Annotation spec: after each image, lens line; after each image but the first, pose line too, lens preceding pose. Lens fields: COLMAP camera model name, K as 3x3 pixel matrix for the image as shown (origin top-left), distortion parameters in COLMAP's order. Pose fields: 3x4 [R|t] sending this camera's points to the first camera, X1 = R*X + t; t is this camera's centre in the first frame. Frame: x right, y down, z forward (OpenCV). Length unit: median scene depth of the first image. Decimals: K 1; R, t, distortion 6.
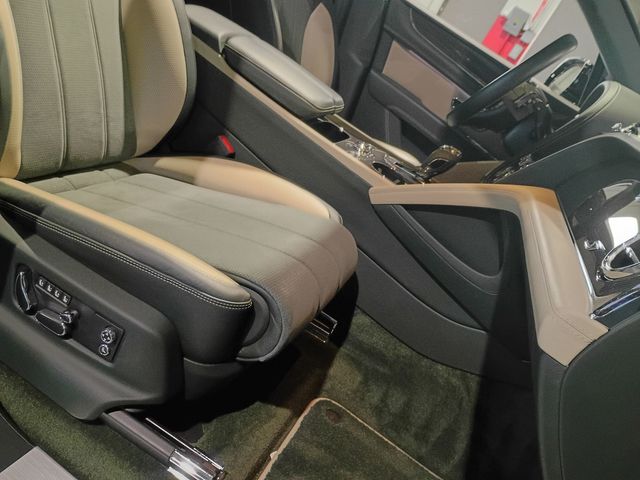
lens RADIAL K [[549.9, 0, 319.3], [0, 549.9, 226.4], [0, 0, 1]] dist [0.047226, -0.004547]
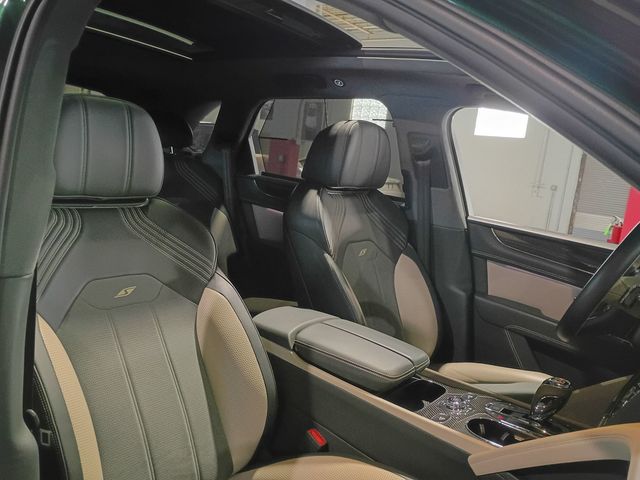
lens RADIAL K [[551.1, 0, 320.3], [0, 551.1, 236.6], [0, 0, 1]] dist [0.067276, -0.096335]
pose [[0.909693, -0.326973, -0.256022, 0.214990], [0.209285, 0.893451, -0.397423, -0.078758], [0.358690, 0.307951, 0.881197, 0.030056]]
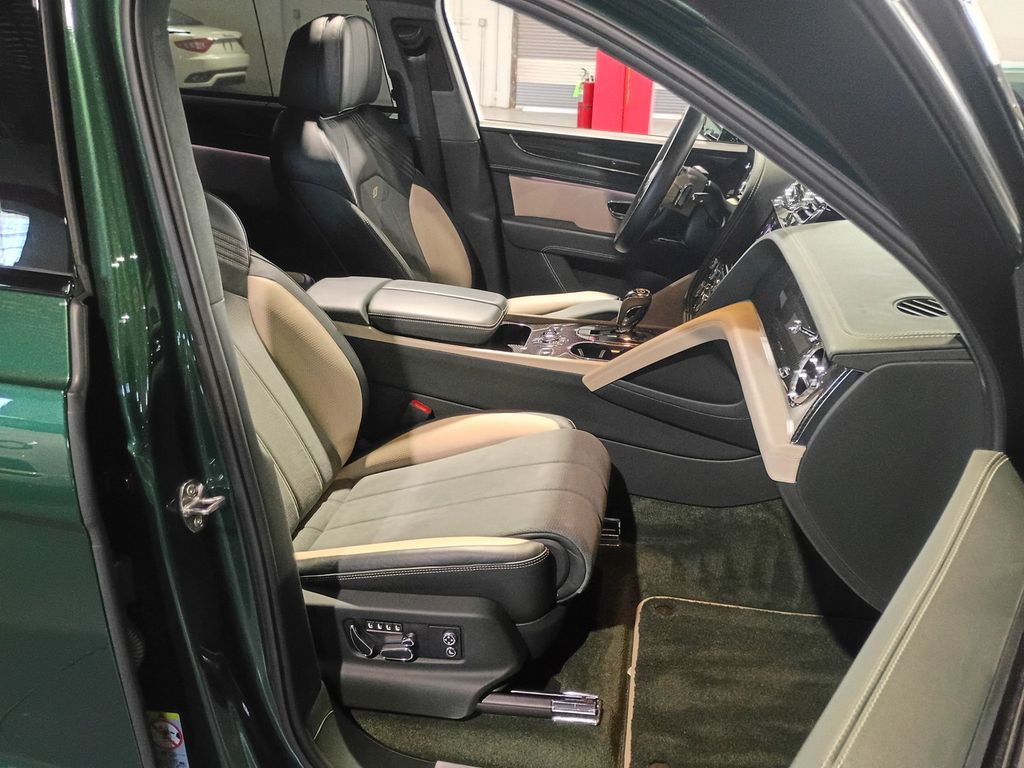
lens RADIAL K [[881.7, 0, 512.5], [0, 881.7, 378.6], [0, 0, 1]] dist [0.067276, -0.096335]
pose [[0.877980, -0.478604, 0.009462, -0.026747], [0.478542, 0.878027, 0.008109, -0.135903], [-0.012189, -0.002592, 0.999922, -0.491446]]
